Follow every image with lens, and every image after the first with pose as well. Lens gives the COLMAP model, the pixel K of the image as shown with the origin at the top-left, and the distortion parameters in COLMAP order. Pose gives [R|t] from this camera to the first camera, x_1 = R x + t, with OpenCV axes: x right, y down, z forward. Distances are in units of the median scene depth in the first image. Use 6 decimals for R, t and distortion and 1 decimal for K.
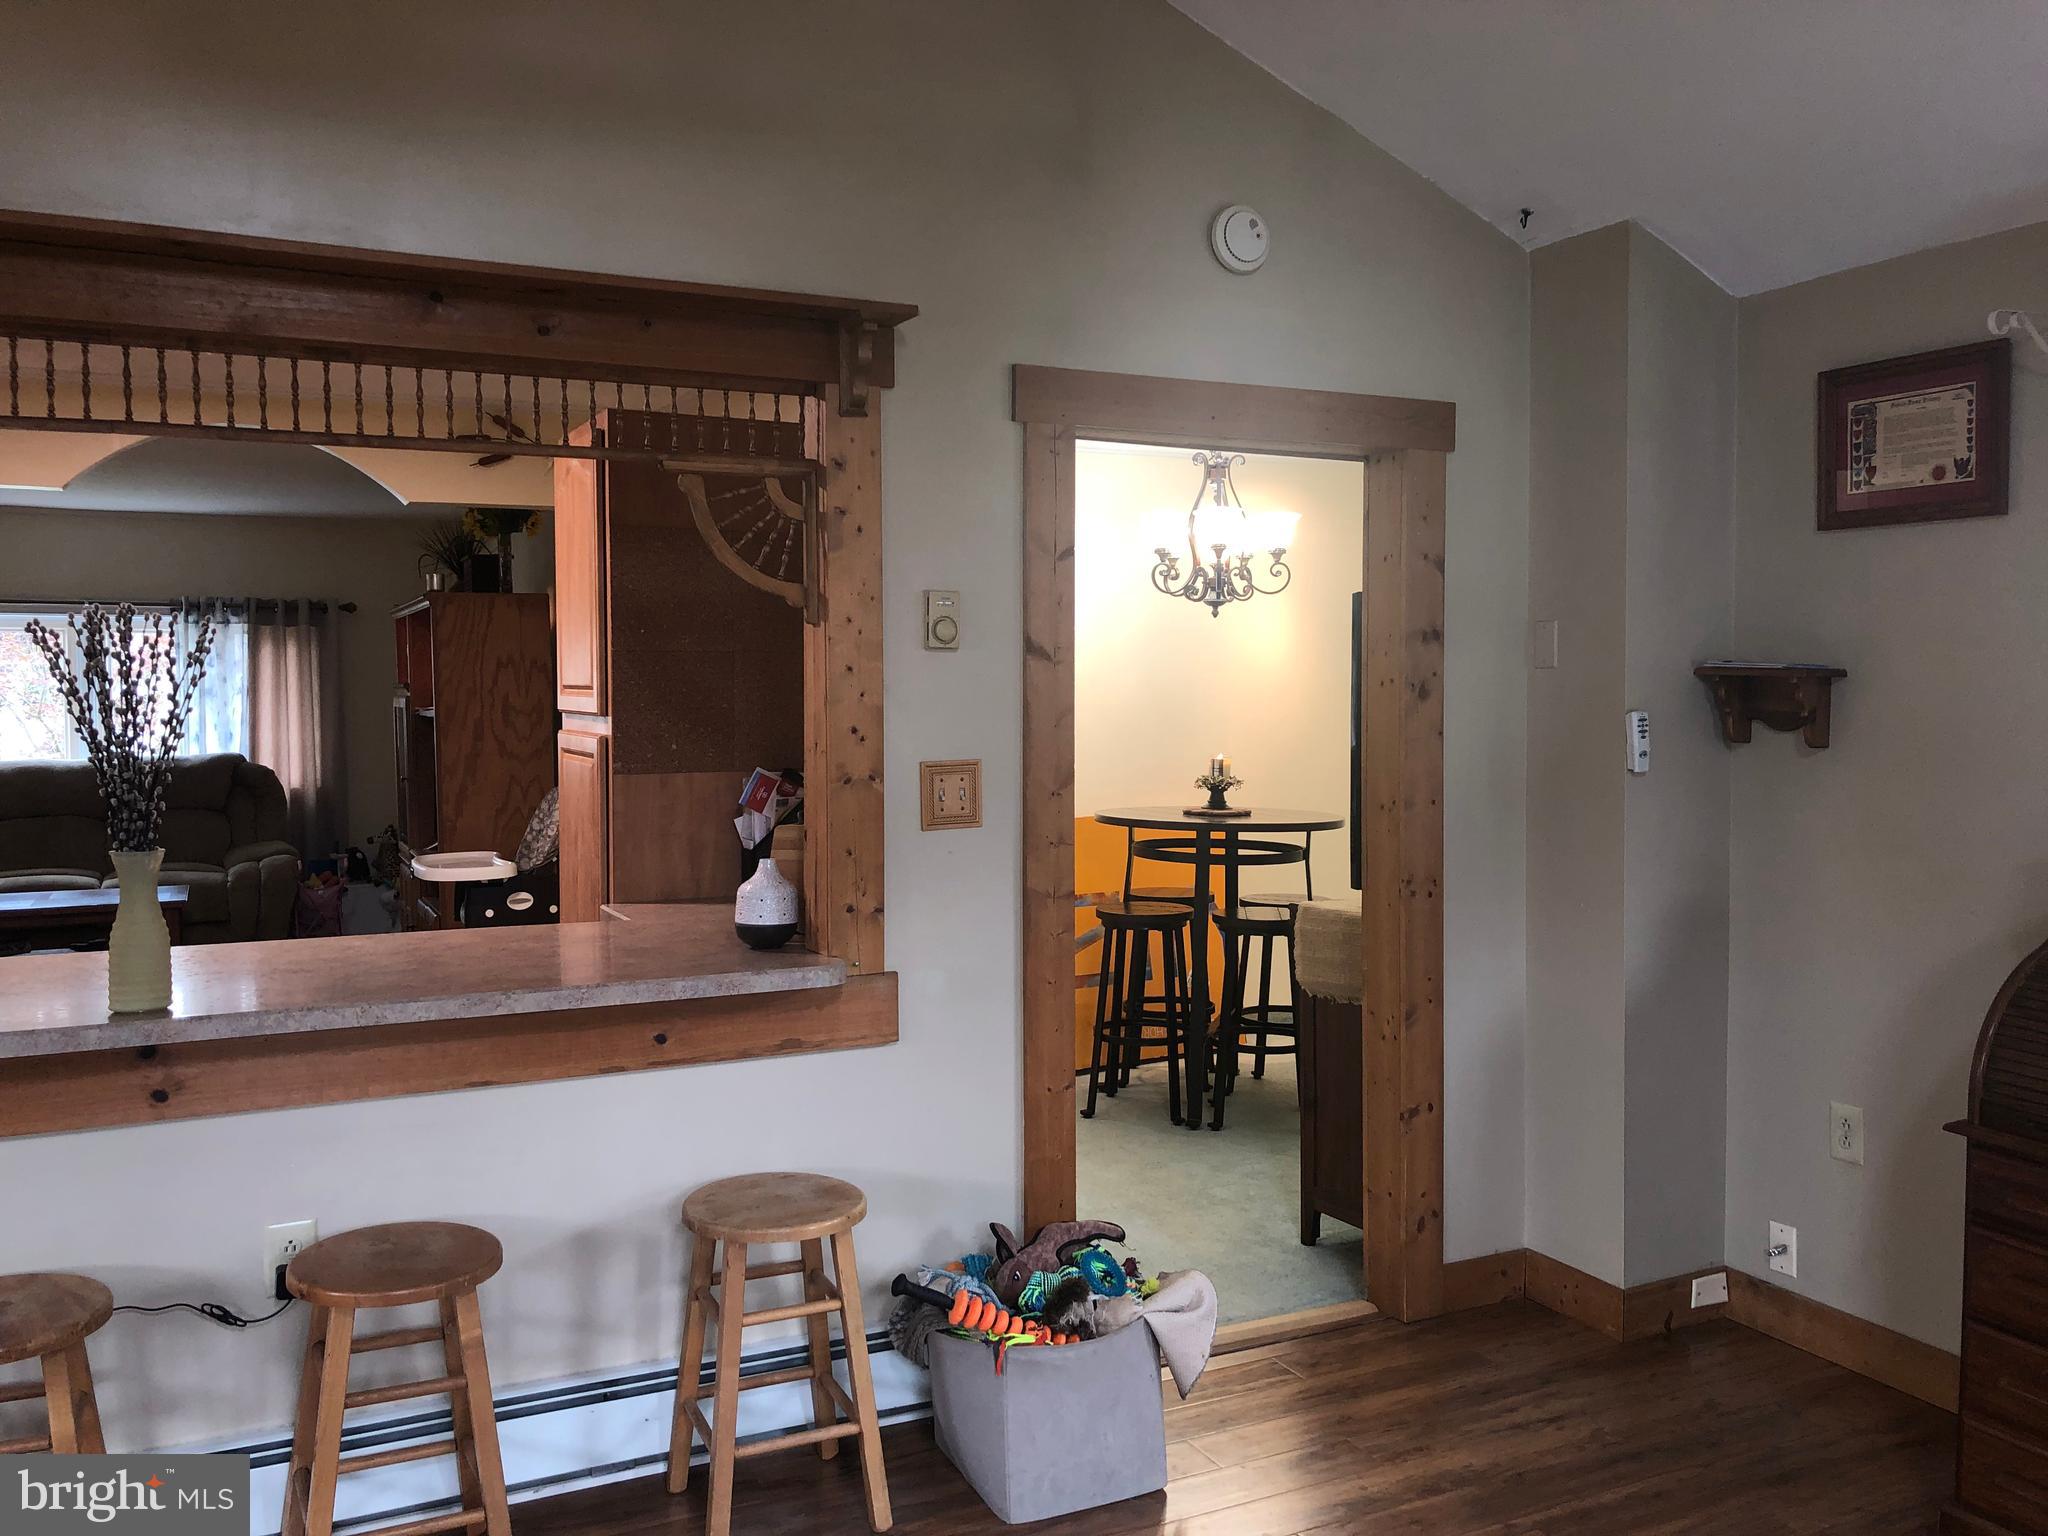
lens RADIAL K [[1735.2, 0, 1022.6], [0, 1735.2, 732.2], [0, 0, 1]] dist [0.139216, -0.253630]
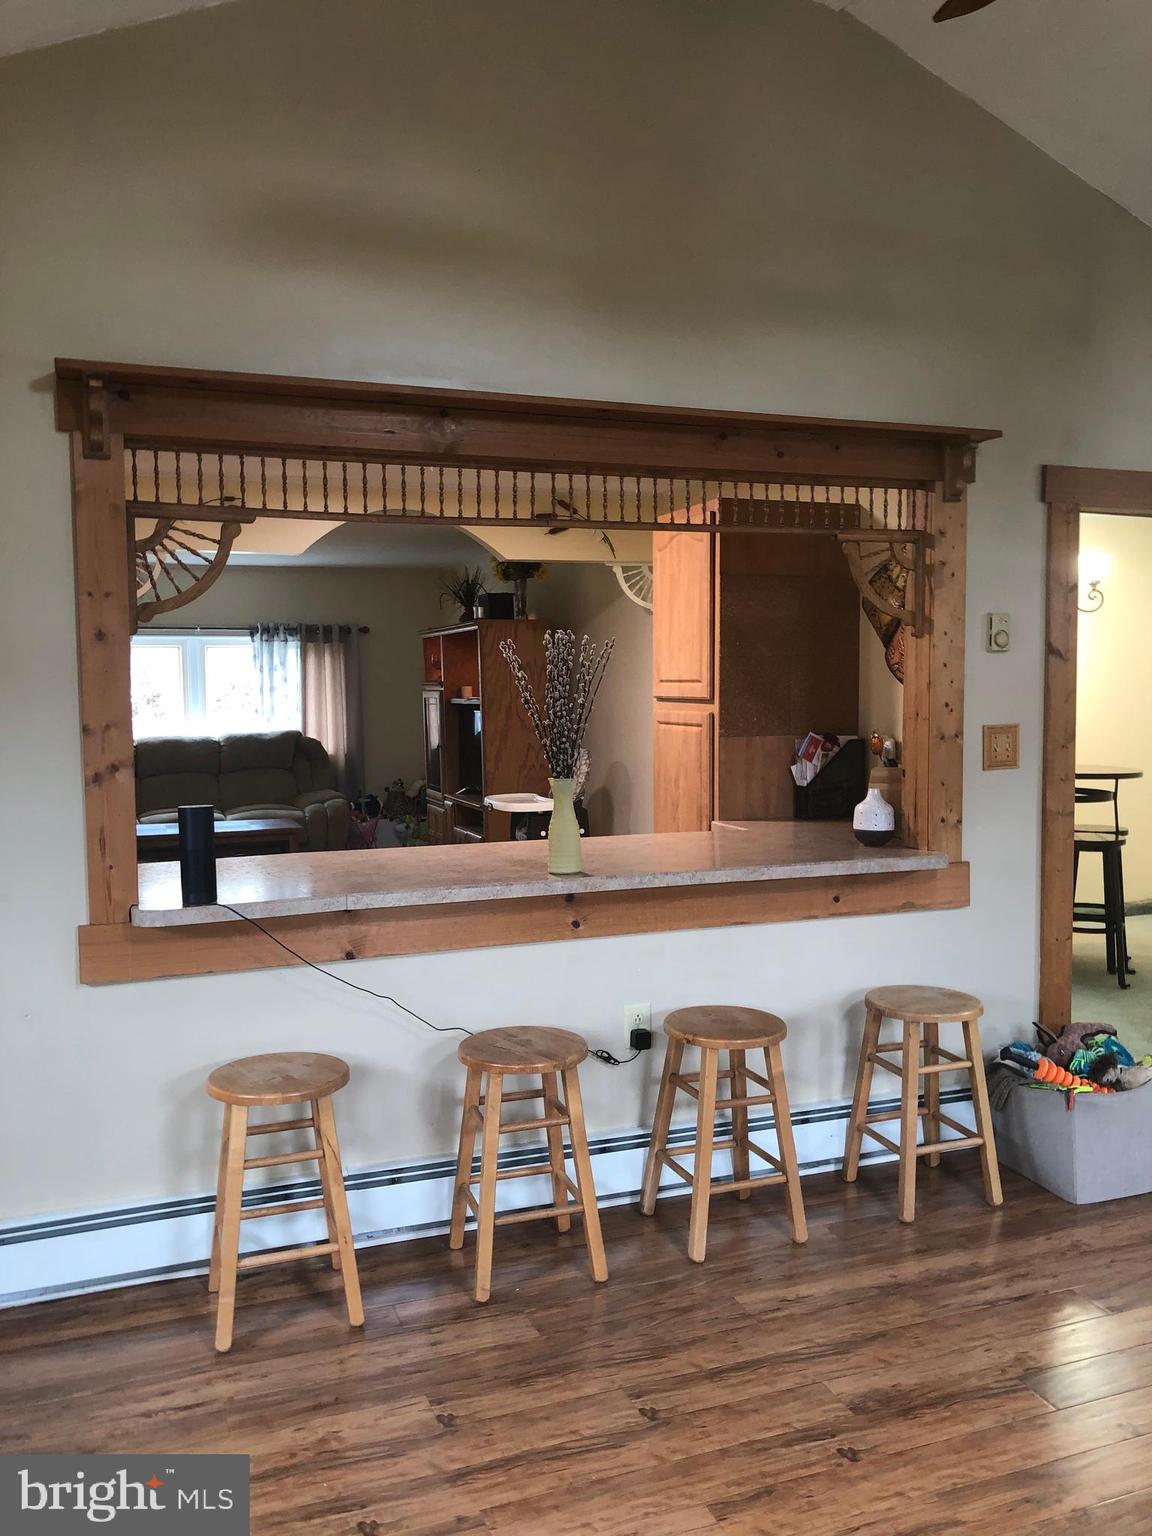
lens RADIAL K [[1266.7, 0, 579.5], [0, 1266.7, 761.6], [0, 0, 1]] dist [0.048224, -0.066005]
pose [[0.995946, -0.000895, -0.089946, -0.308265], [0.004172, 0.999334, 0.036254, 0.006481], [0.089853, -0.036482, 0.995287, -0.152464]]
